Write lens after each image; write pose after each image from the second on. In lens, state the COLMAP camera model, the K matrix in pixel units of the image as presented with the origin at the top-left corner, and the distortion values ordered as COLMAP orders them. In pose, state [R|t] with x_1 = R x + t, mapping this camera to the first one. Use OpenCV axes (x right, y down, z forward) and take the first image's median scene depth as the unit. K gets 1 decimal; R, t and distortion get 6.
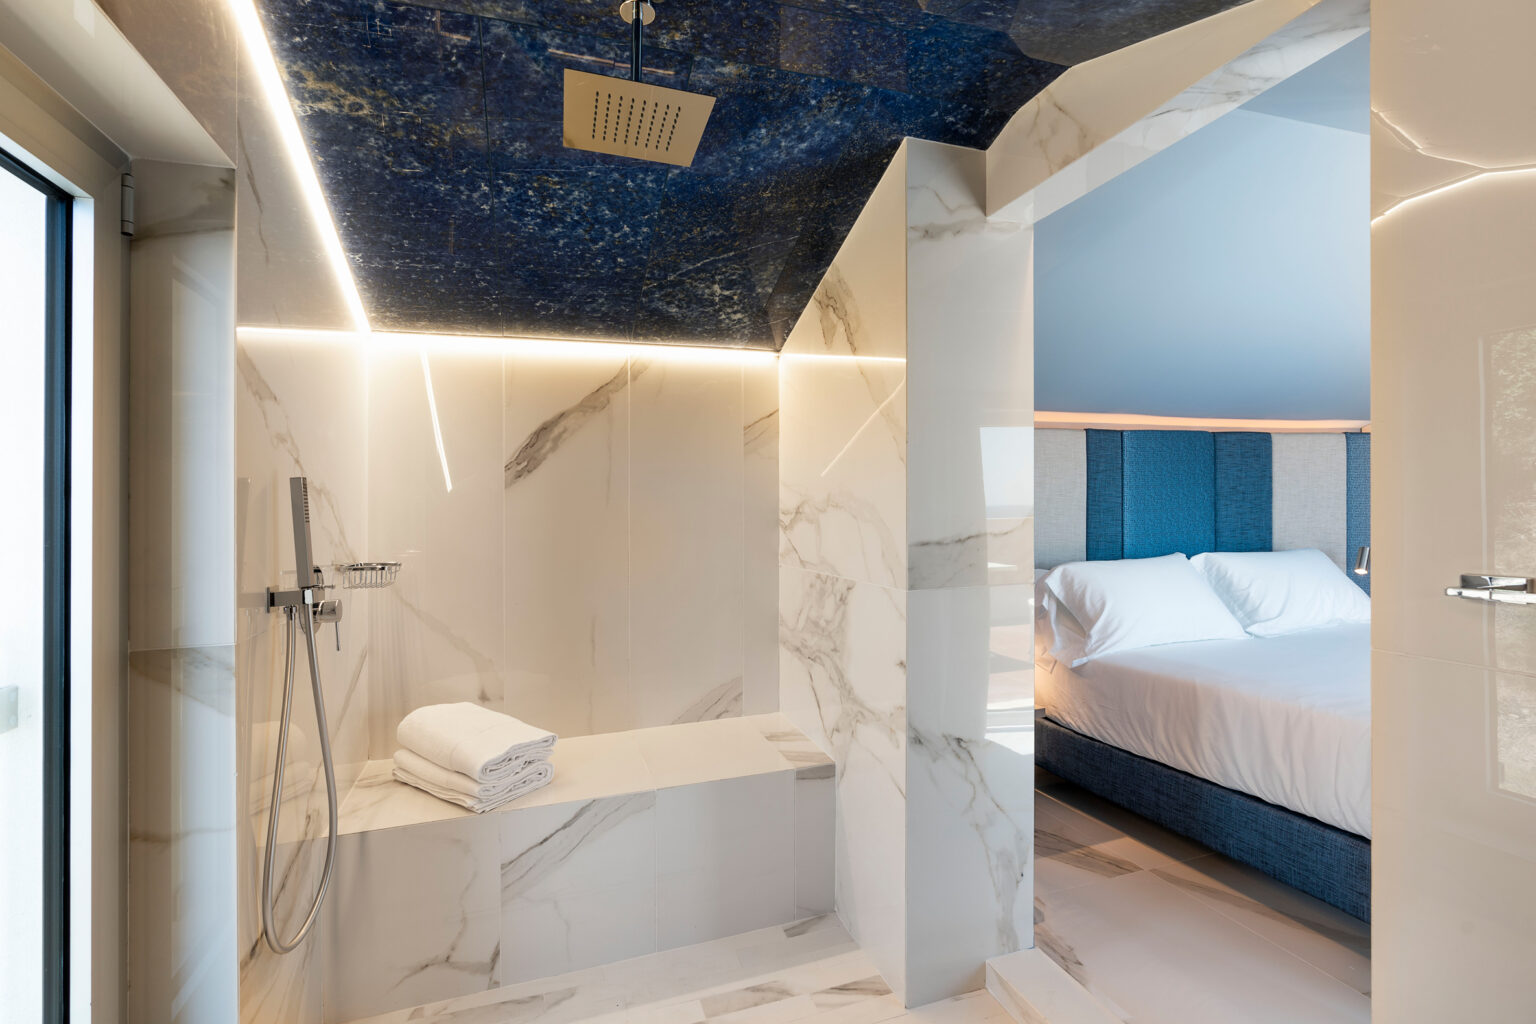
lens RADIAL K [[688.9, 0, 770.6], [0, 688.9, 507.8], [0, 0, 1]] dist [-0.002038, 0.000702]
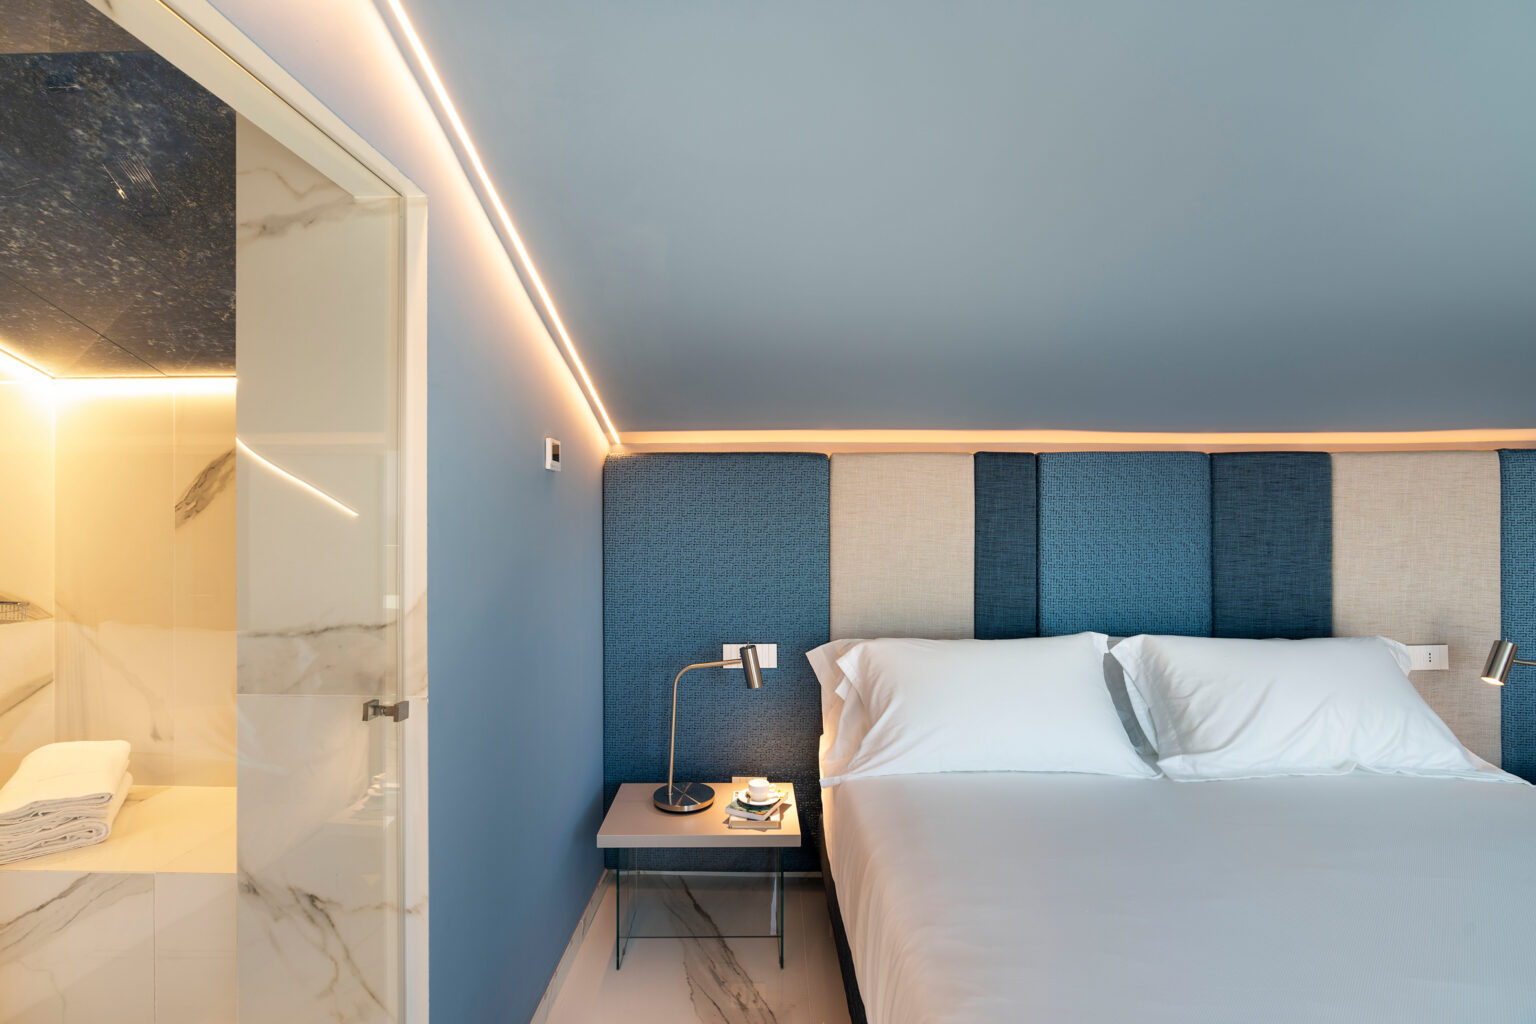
lens RADIAL K [[688.9, 0, 765.5], [0, 688.9, 508.1], [0, 0, 1]] dist [-0.002038, 0.000702]
pose [[0.941323, 0.019271, -0.336955, 0.738660], [-0.021433, 0.999767, -0.002696, -0.072042], [0.336824, 0.009760, 0.941517, 0.343065]]
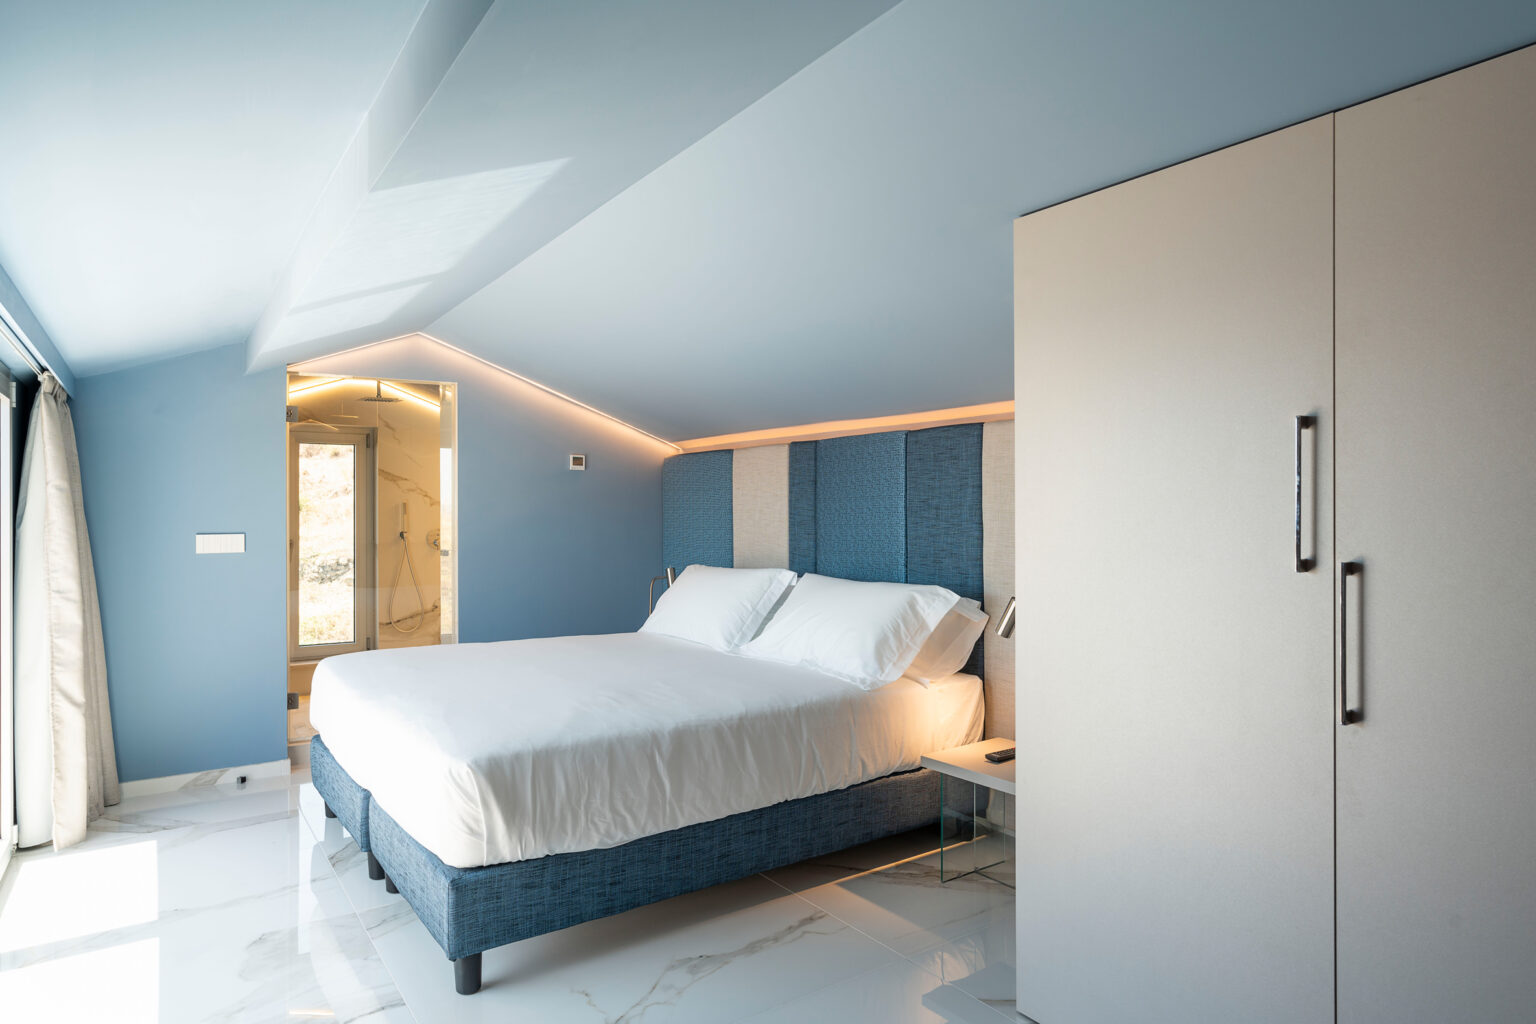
lens RADIAL K [[919.8, 0, 769.4], [0, 919.8, 510.5], [0, 0, 1]] dist [-0.003766, -0.000125]
pose [[0.259289, 0.021846, -0.965553, 2.616627], [-0.011624, 0.999742, 0.019498, -0.059902], [0.965730, 0.006168, 0.259476, 0.921742]]
